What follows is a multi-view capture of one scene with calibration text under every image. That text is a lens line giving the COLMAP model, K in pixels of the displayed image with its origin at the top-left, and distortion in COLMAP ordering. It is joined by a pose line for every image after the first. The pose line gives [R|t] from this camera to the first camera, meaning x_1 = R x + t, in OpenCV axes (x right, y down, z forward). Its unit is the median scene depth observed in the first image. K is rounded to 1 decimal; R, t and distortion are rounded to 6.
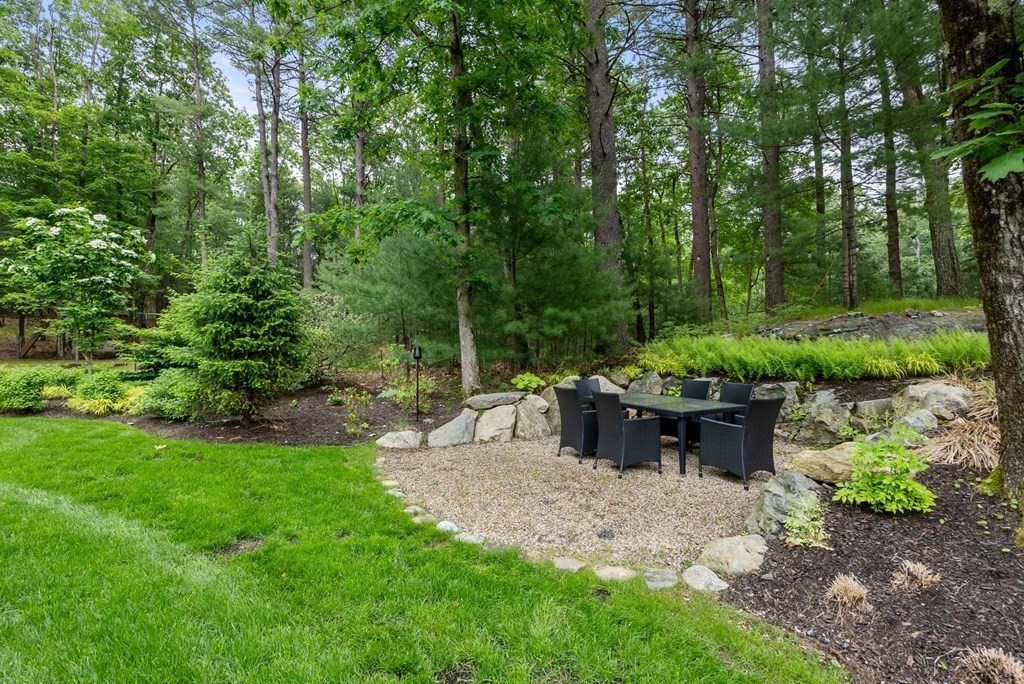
lens RADIAL K [[476.1, 0, 510.1], [0, 476.1, 335.8], [0, 0, 1]] dist [0.001493, 0.000413]
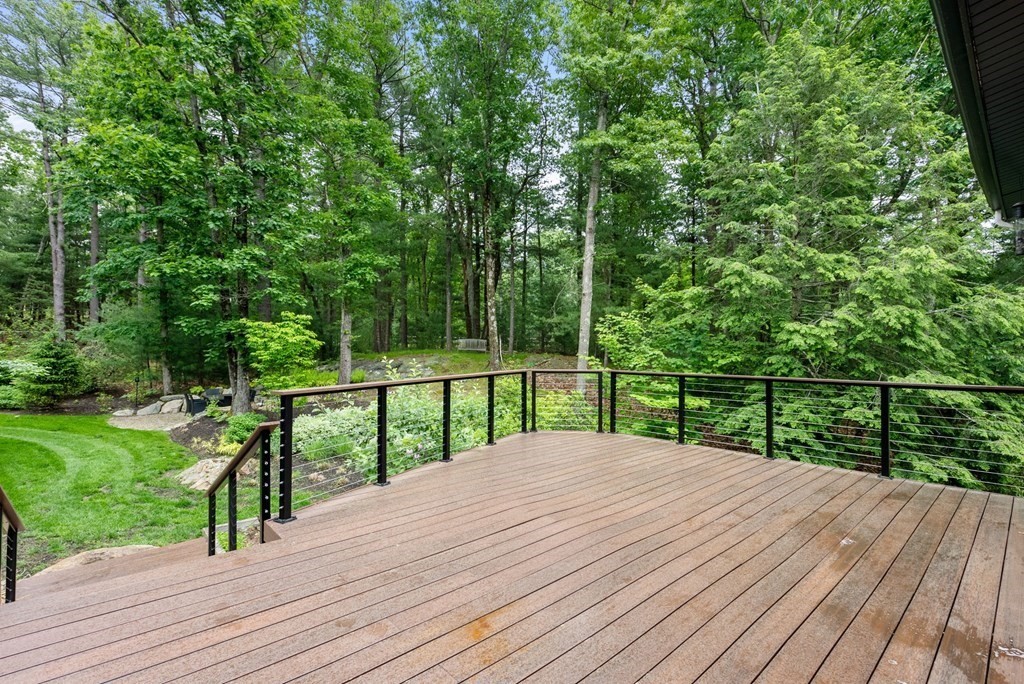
lens RADIAL K [[476.1, 0, 510.1], [0, 476.1, 335.8], [0, 0, 1]] dist [0.001493, 0.000413]
pose [[0.953684, 0.014154, 0.300477, 0.946418], [-0.017483, 0.999812, 0.008391, -0.255281], [-0.300302, -0.013256, 0.953752, -2.030811]]
